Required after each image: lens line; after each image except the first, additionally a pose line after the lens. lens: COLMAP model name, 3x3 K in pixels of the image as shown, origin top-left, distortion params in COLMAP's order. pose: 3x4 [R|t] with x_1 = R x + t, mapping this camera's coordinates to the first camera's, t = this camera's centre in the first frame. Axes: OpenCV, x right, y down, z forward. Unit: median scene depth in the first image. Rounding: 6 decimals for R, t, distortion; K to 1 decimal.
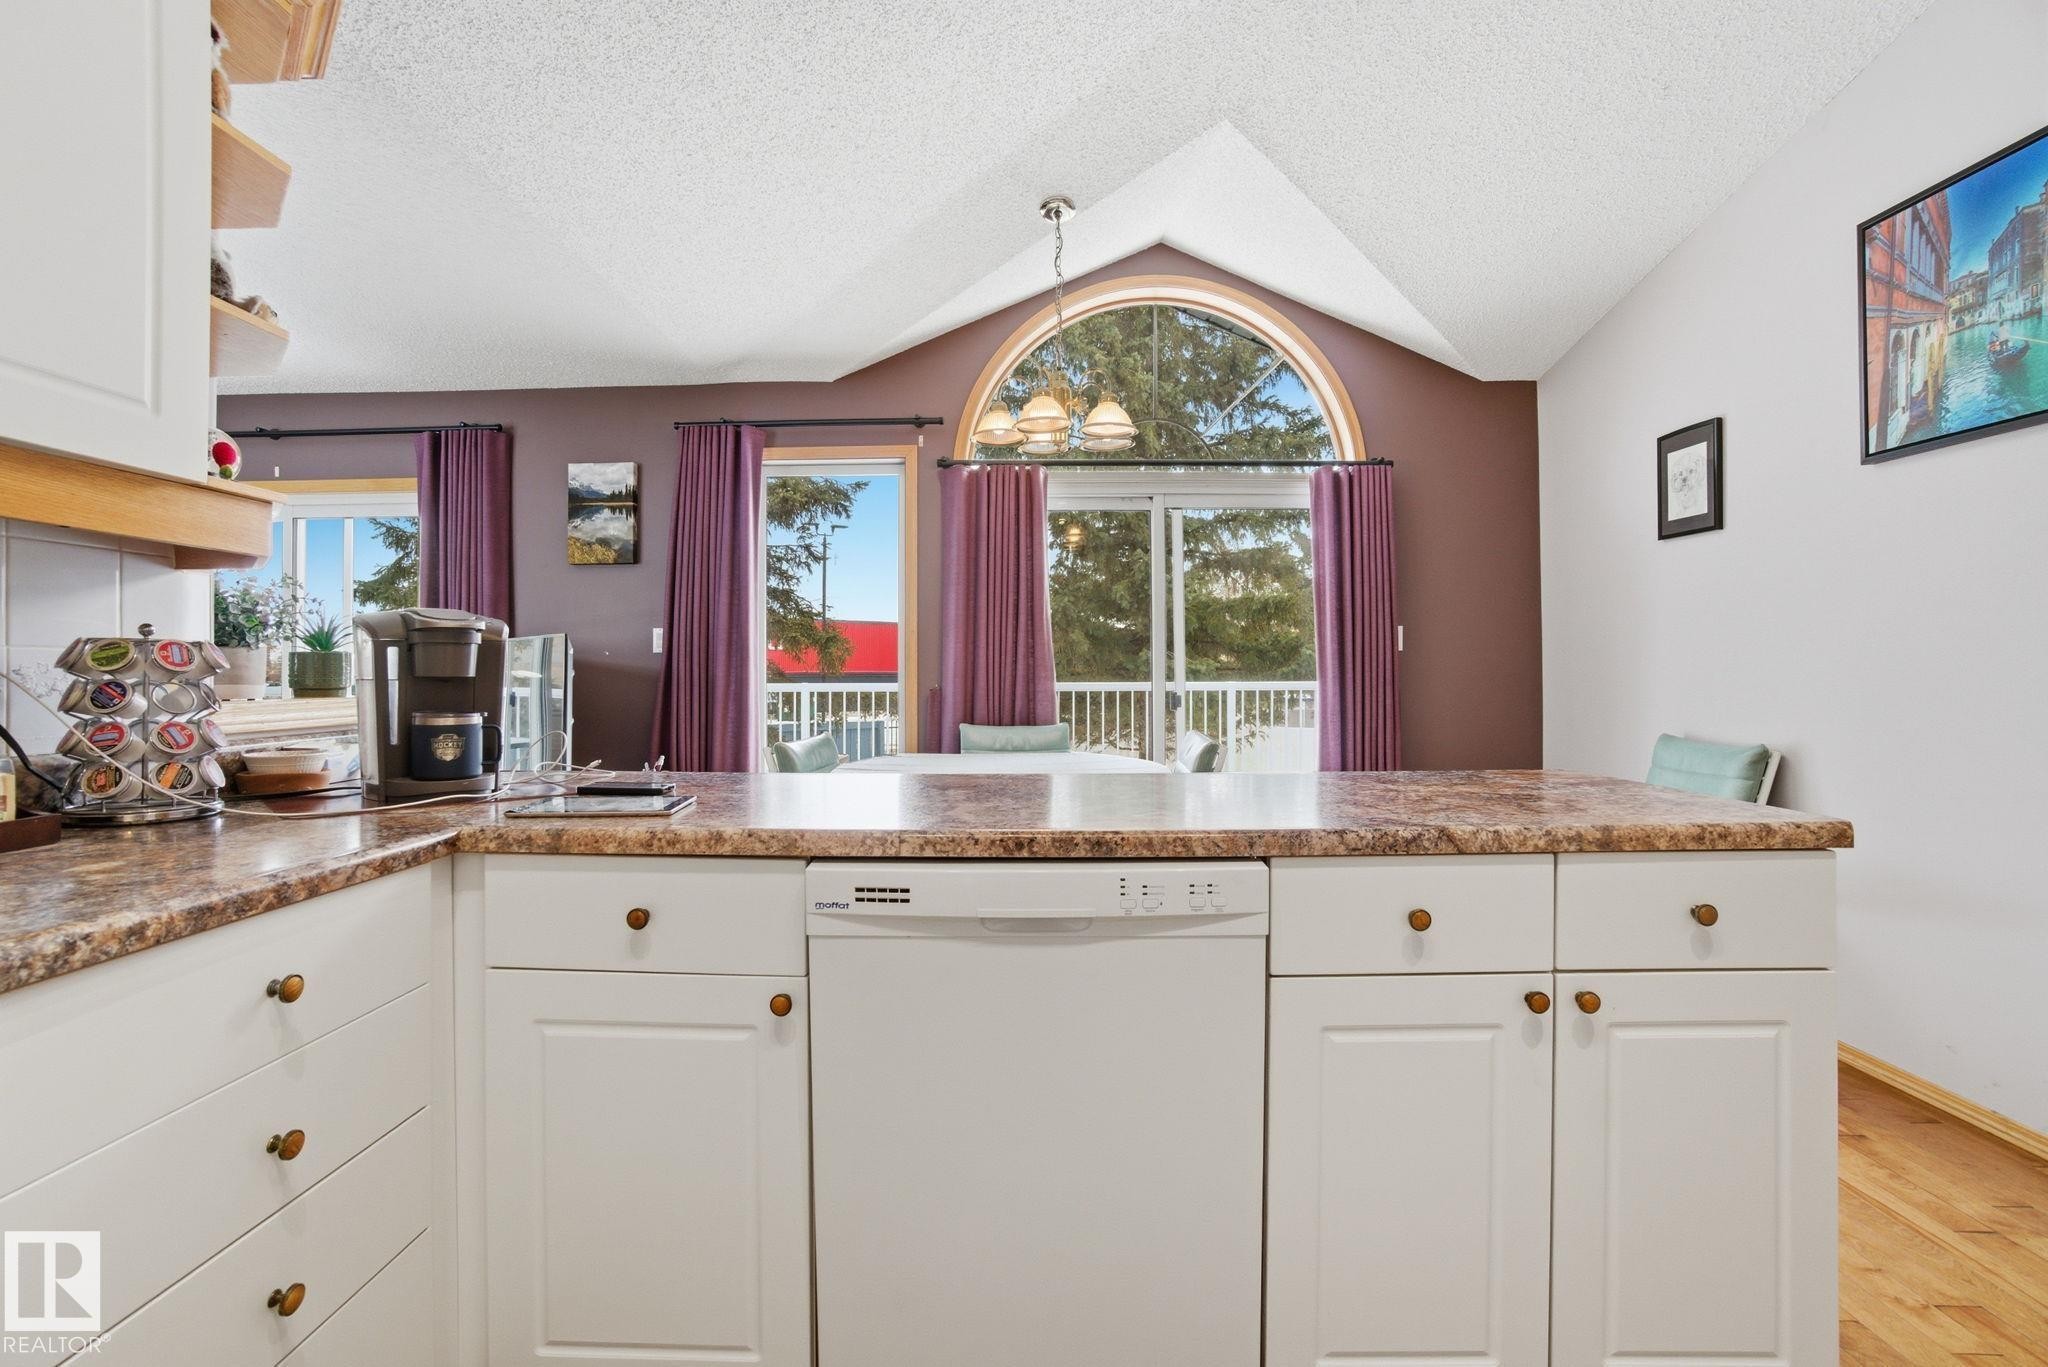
lens RADIAL K [[904.8, 0, 1016.6], [0, 904.8, 673.0], [0, 0, 1]] dist [-0.082780, 0.041489]
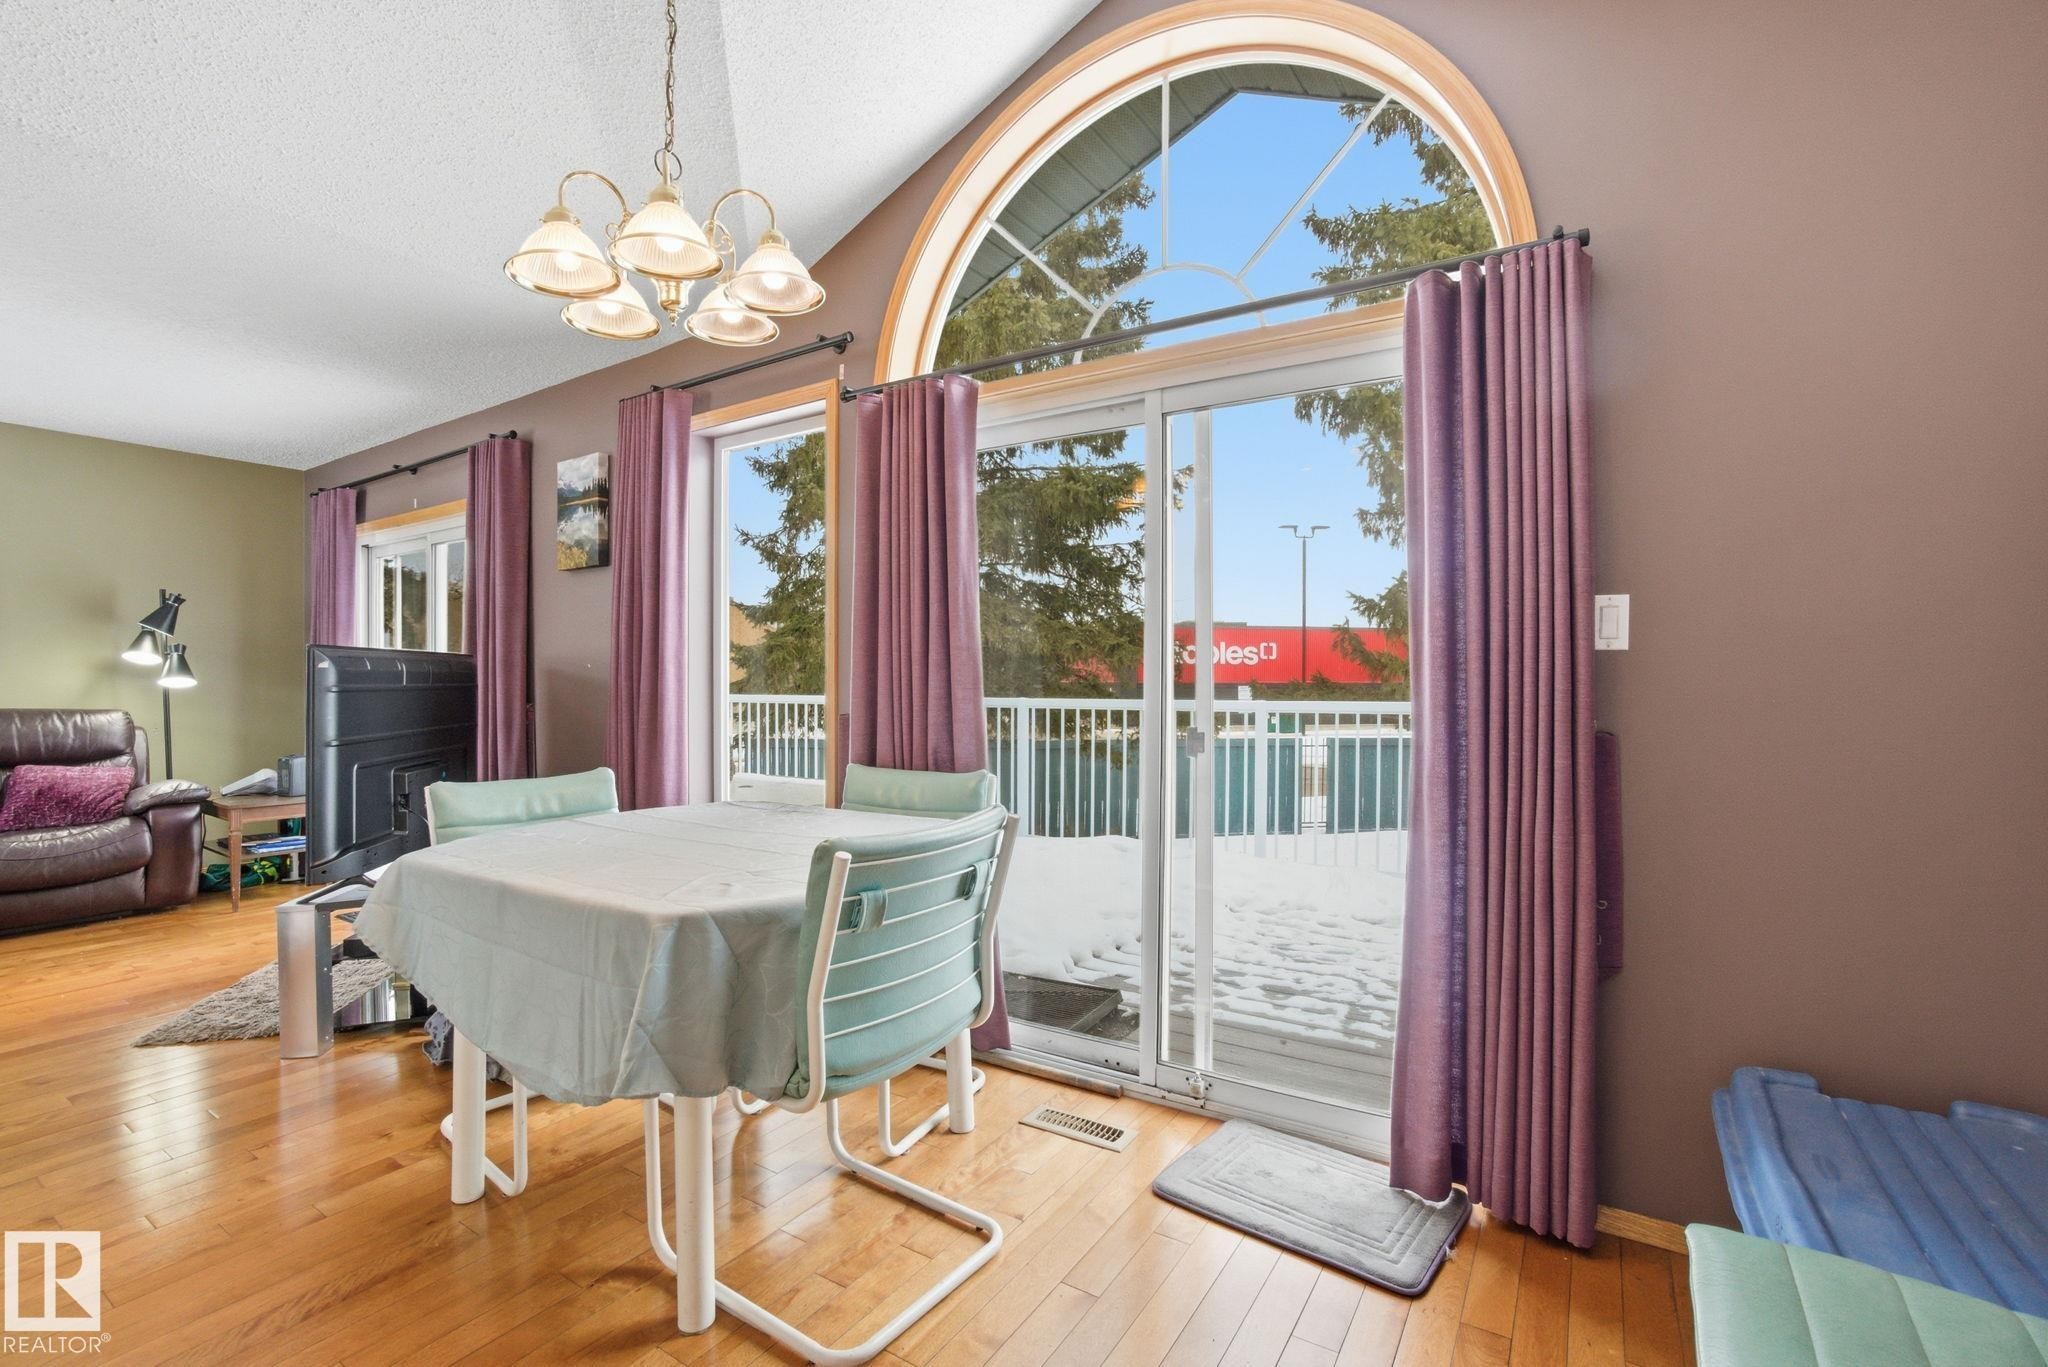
lens RADIAL K [[899.5, 0, 1026.4], [0, 899.5, 692.5], [0, 0, 1]] dist [-0.056928, -0.000078]
pose [[0.851686, 0.010587, -0.523945, 0.423001], [-0.003665, 0.999892, 0.014247, -0.010066], [0.524039, -0.010213, 0.851633, 0.487556]]
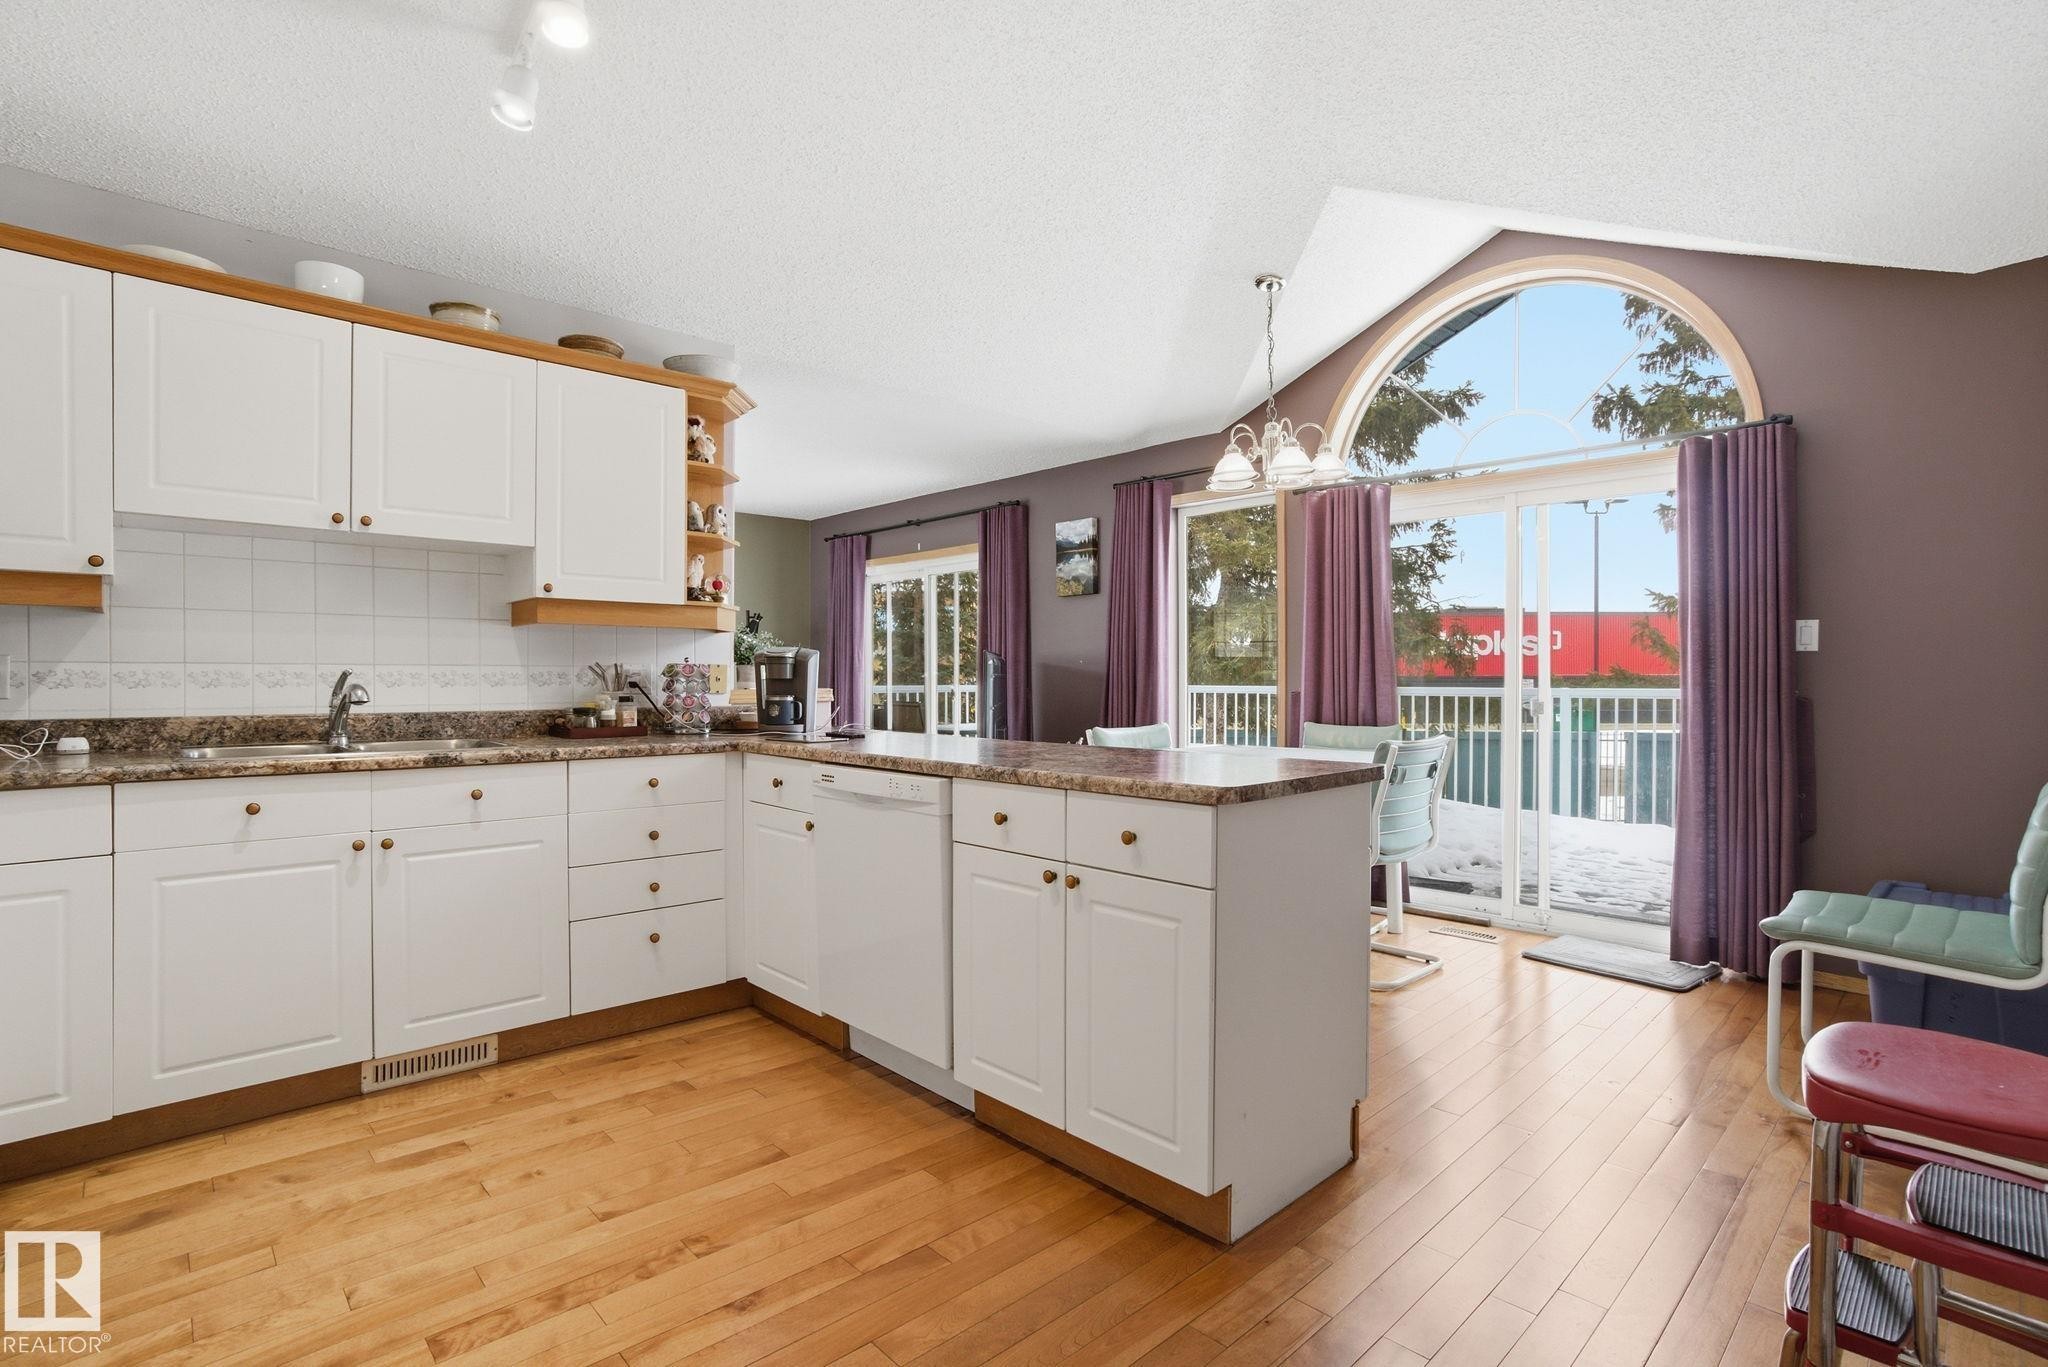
lens RADIAL K [[971.0, 0, 1030.3], [0, 971.0, 686.8], [0, 0, 1]] dist [-0.043901, 0.000590]
pose [[0.709073, 0.011447, -0.705042, 0.552491], [-0.002799, 0.999906, 0.013420, -0.003540], [0.705130, -0.007542, 0.709038, -0.099412]]
